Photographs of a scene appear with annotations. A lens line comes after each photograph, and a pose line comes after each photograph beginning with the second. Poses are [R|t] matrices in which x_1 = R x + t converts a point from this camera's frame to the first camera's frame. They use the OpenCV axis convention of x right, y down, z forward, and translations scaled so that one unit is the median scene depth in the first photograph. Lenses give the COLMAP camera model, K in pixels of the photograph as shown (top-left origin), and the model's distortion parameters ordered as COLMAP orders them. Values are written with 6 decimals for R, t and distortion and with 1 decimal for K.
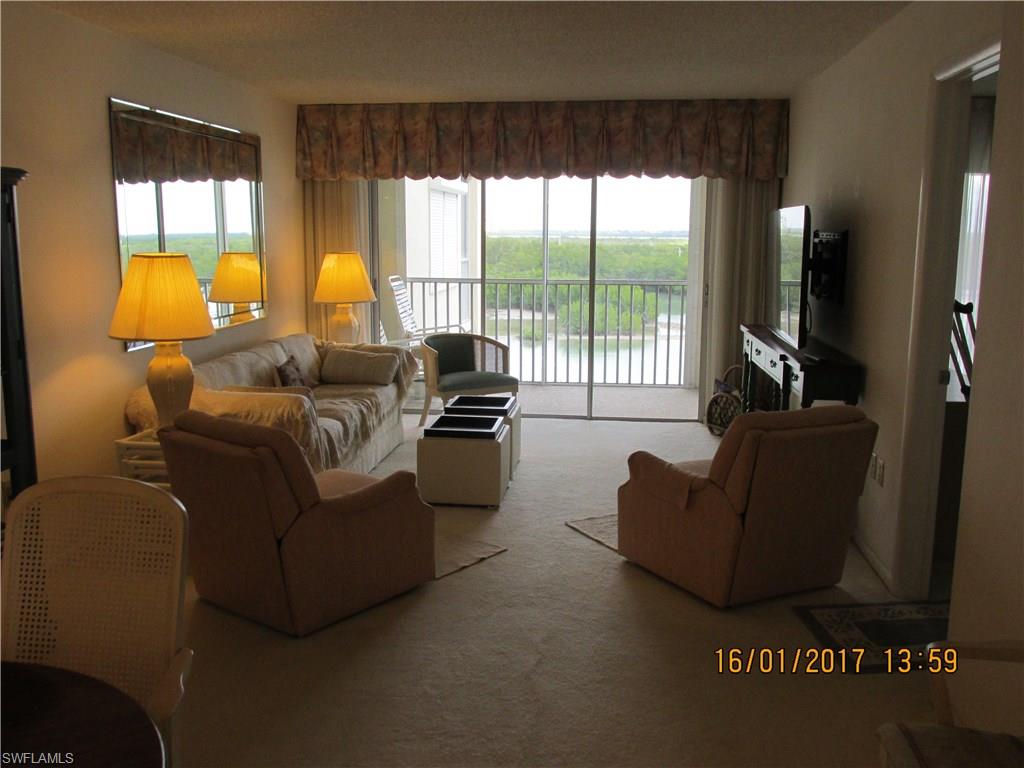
lens RADIAL K [[900.8, 0, 507.5], [0, 900.8, 385.7], [0, 0, 1]] dist [-0.006598, -0.003987]
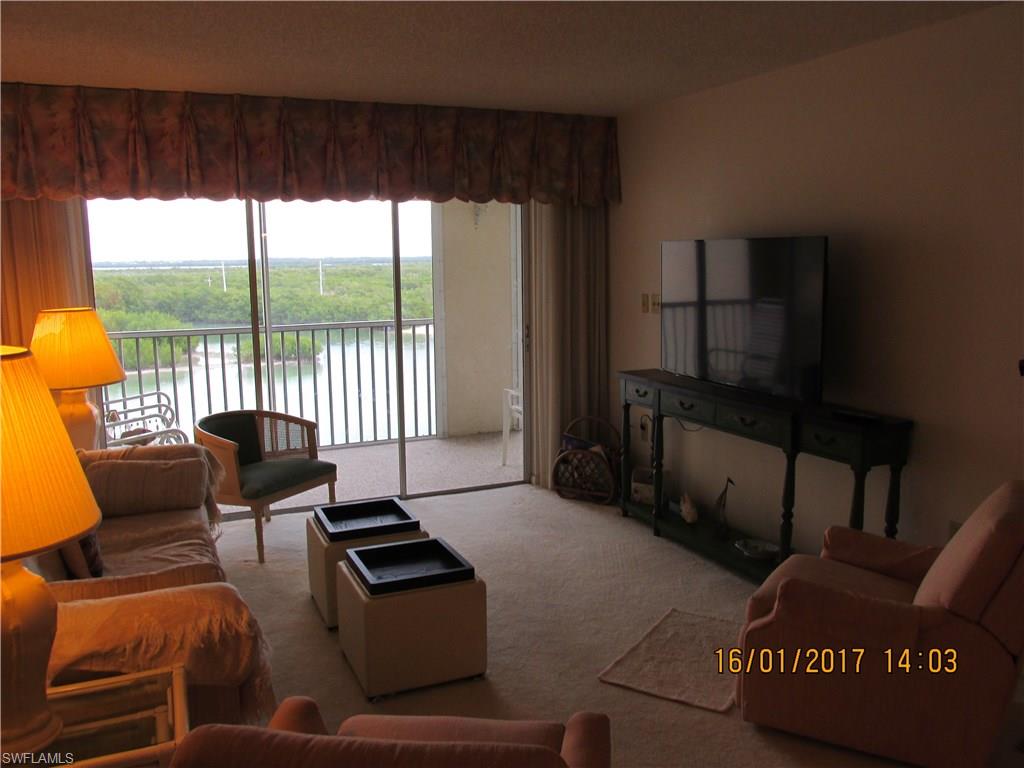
lens RADIAL K [[861.0, 0, 515.1], [0, 861.0, 382.6], [0, 0, 1]] dist [-0.013515, 0.002799]
pose [[0.861790, -0.090094, 0.499201, -0.217766], [0.103654, 0.994613, 0.000563, -0.061928], [-0.496562, 0.051259, 0.866486, 0.301550]]
